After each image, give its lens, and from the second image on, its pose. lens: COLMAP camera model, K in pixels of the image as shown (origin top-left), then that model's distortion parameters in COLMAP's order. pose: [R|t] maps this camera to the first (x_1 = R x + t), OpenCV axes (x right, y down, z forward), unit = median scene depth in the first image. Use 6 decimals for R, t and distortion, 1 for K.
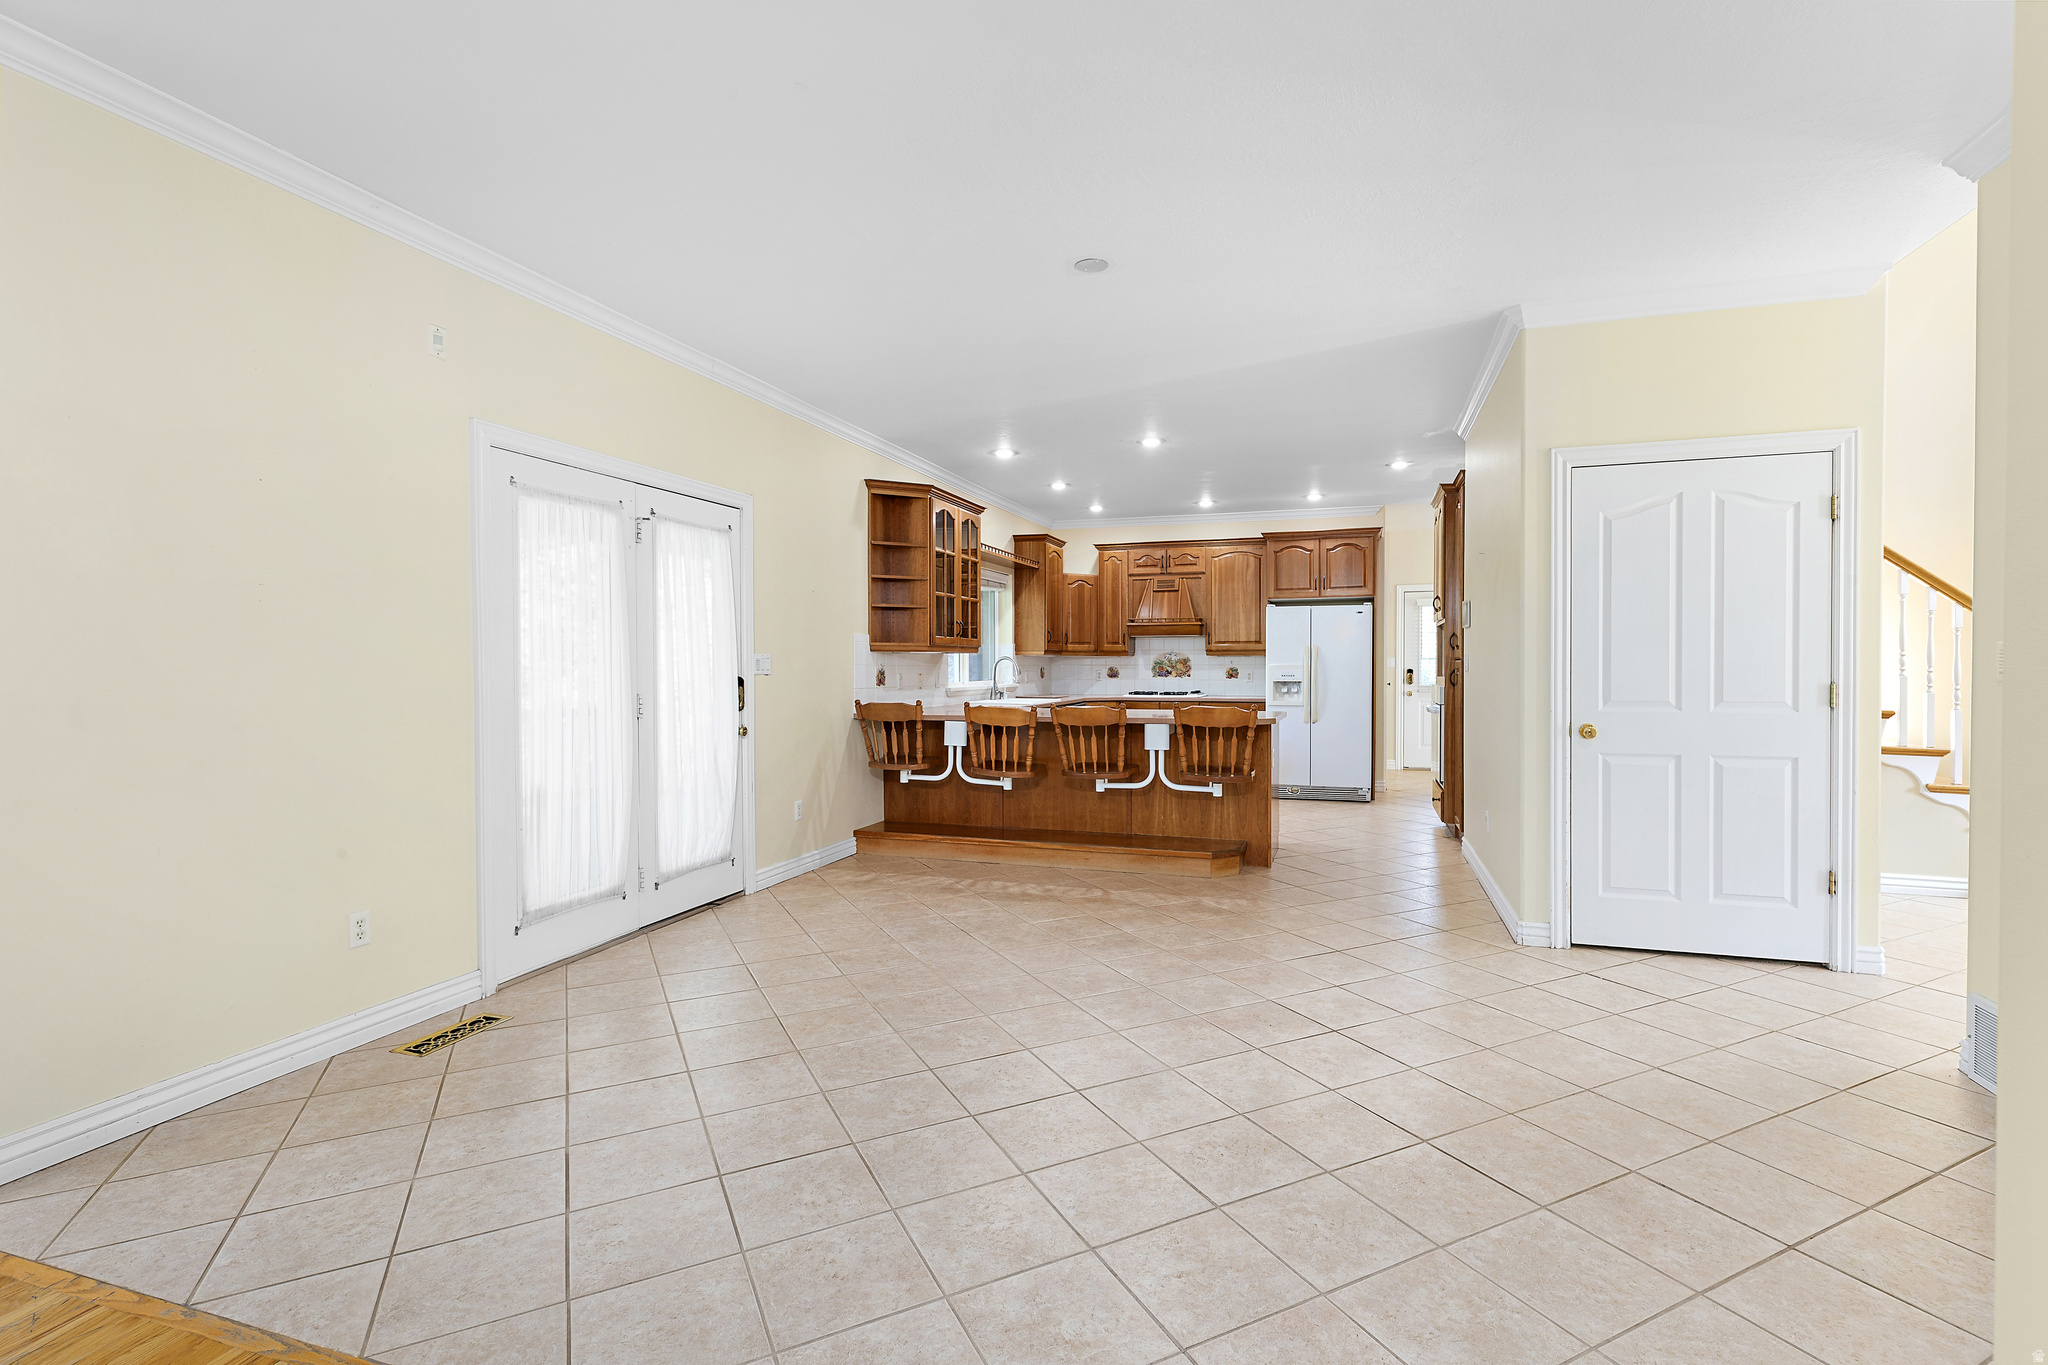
lens RADIAL K [[979.5, 0, 1027.8], [0, 979.5, 670.0], [0, 0, 1]] dist [0.011686, -0.000103]
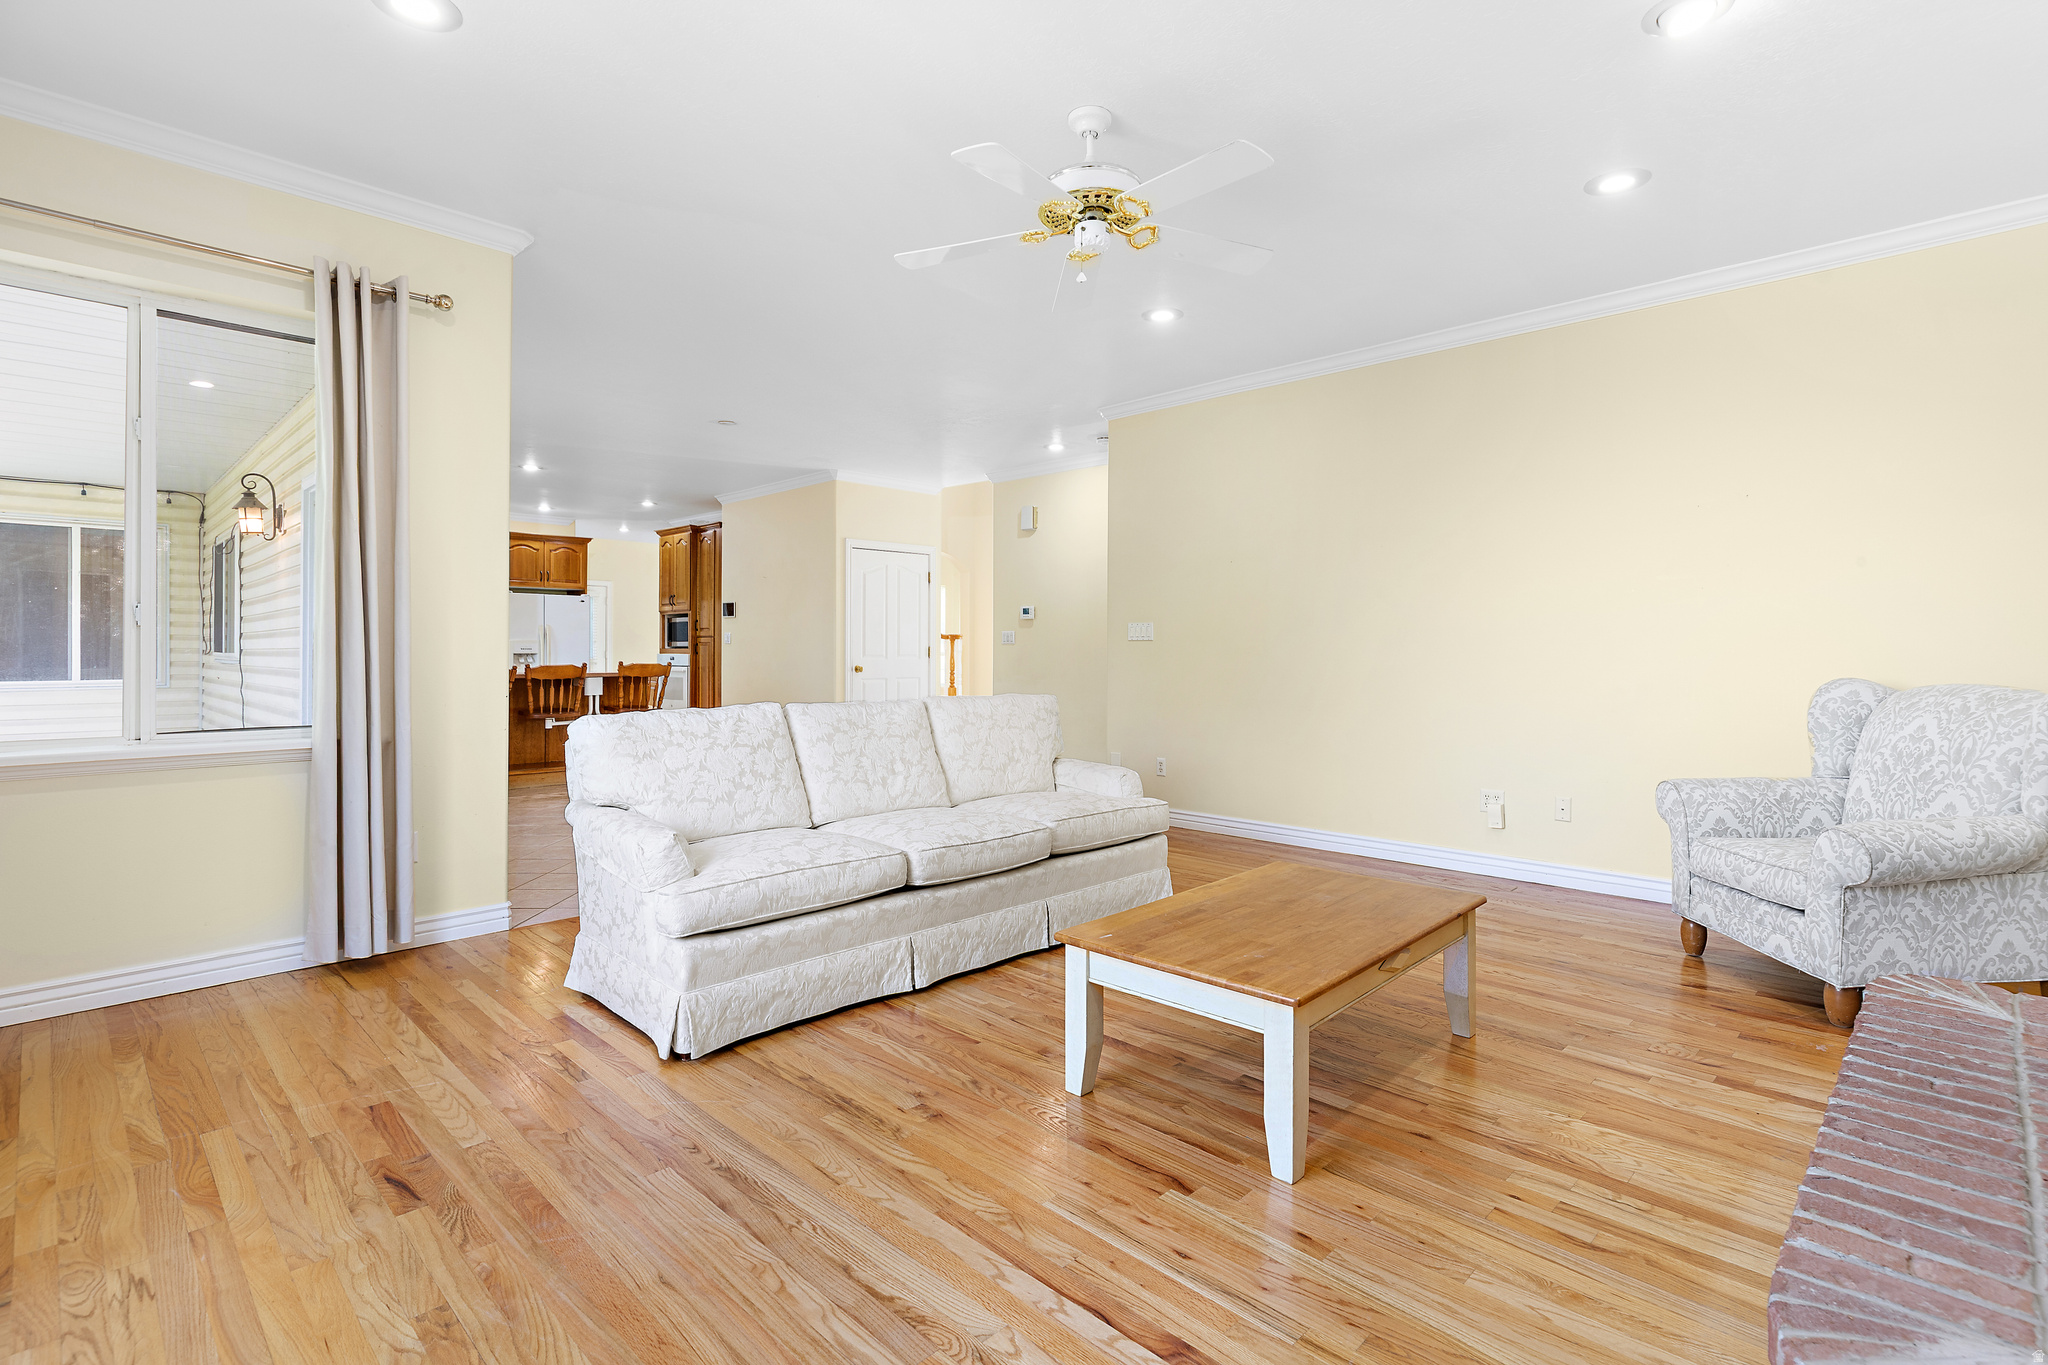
lens RADIAL K [[971.6, 0, 1035.0], [0, 971.6, 649.9], [0, 0, 1]] dist [0.001177, 0.001252]
pose [[0.451268, 0.006522, 0.892365, -1.246398], [0.005416, 0.999935, -0.010048, 0.046183], [-0.892372, 0.009367, 0.451203, -0.348049]]
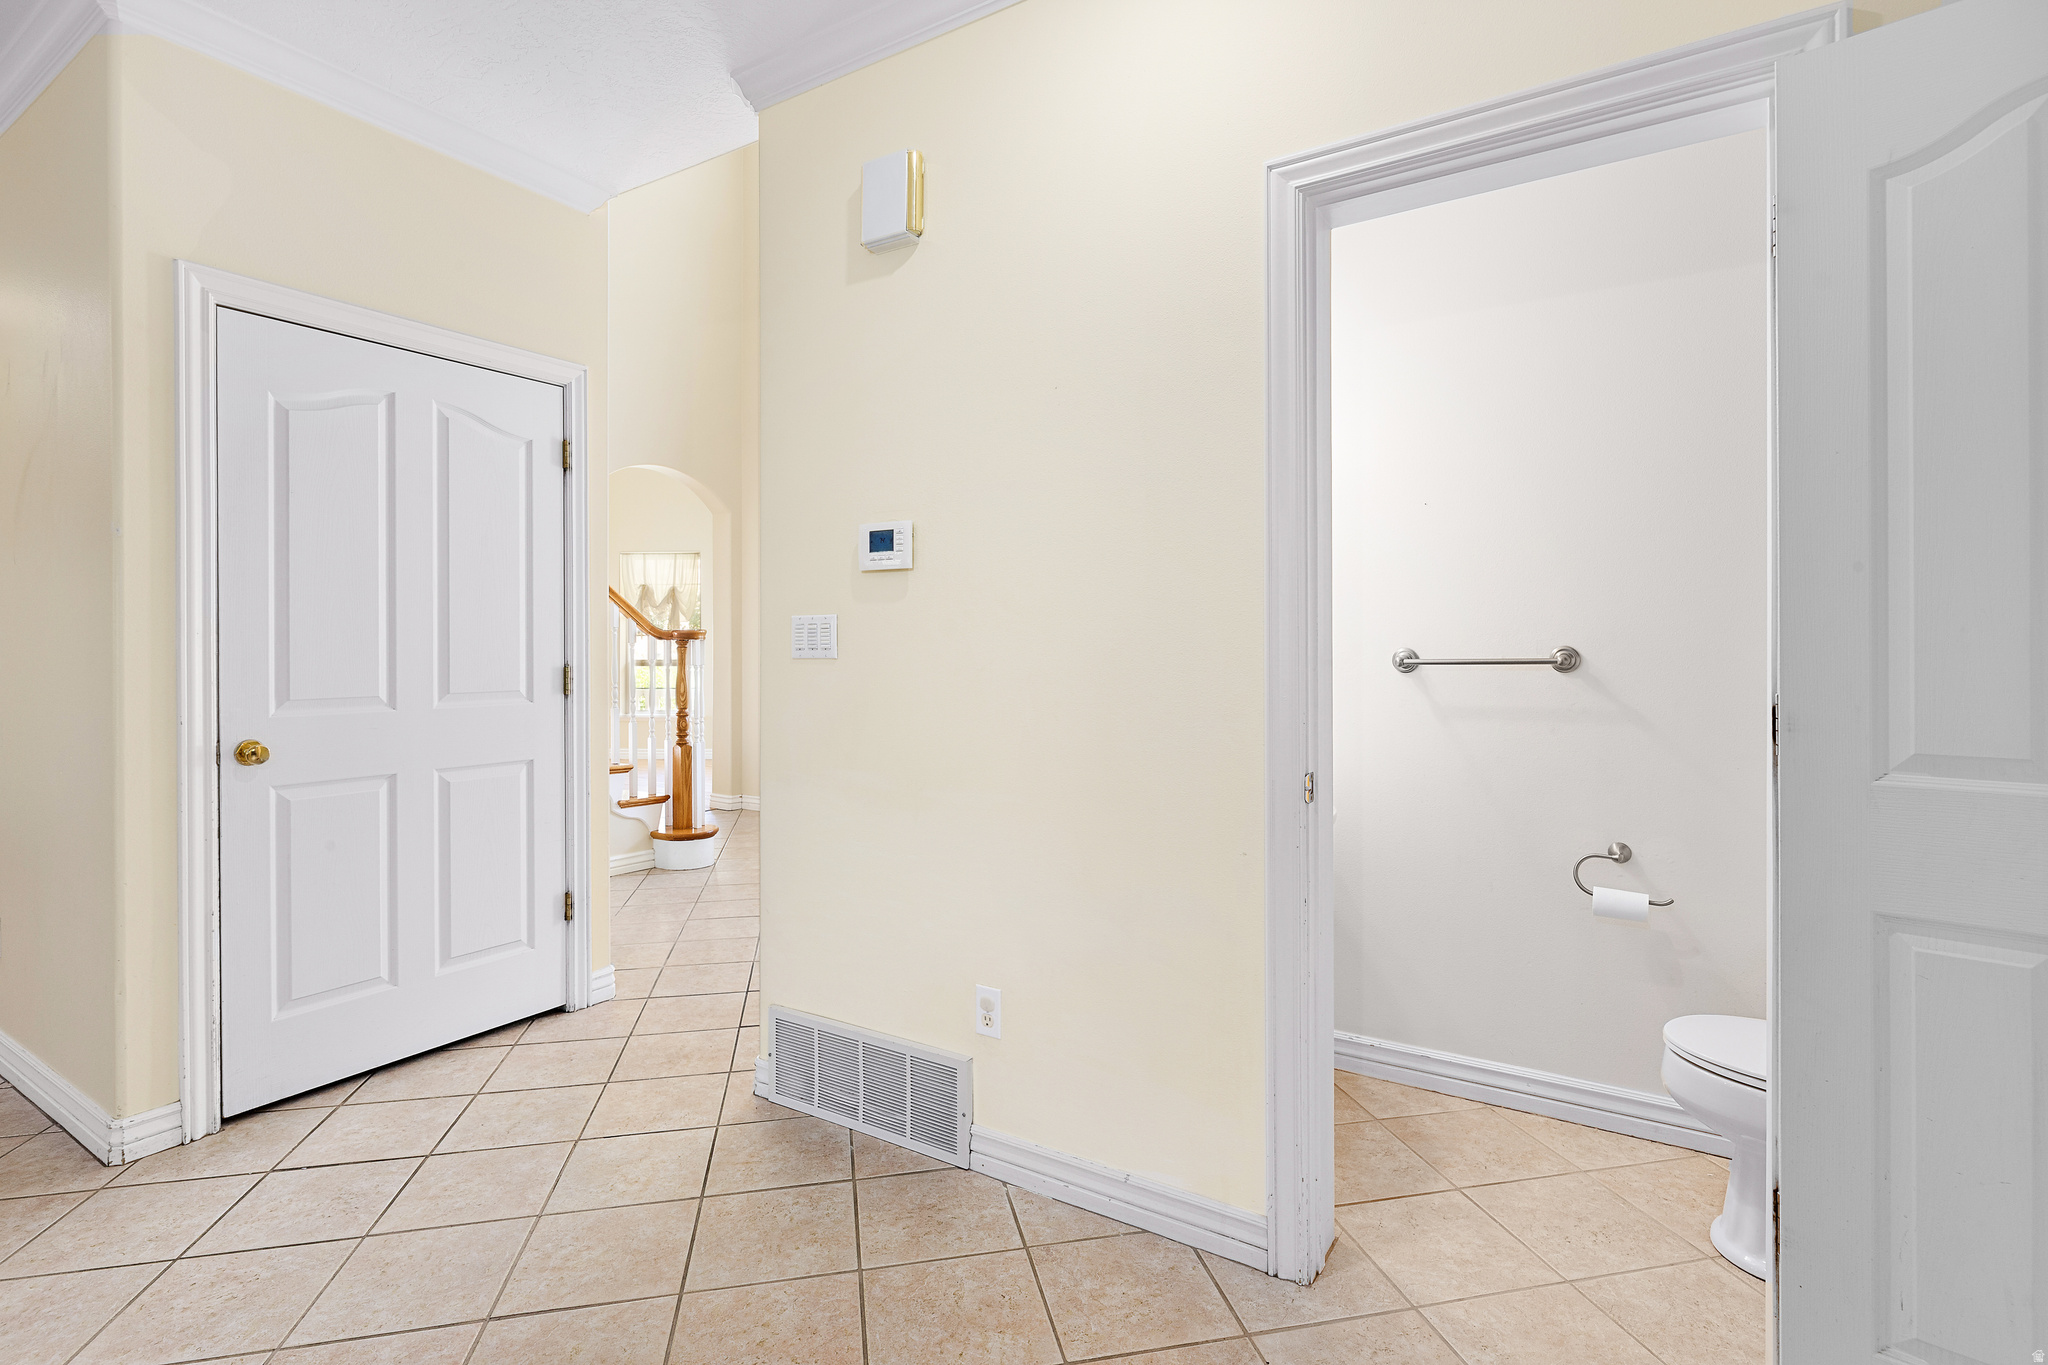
lens RADIAL K [[971.6, 0, 1035.0], [0, 971.6, 649.9], [0, 0, 1]] dist [0.001177, 0.001252]
pose [[0.252141, 0.002340, 0.967688, 0.120499], [0.013404, 0.999893, -0.005910, 0.010041], [-0.967598, 0.014461, 0.252083, 0.403910]]
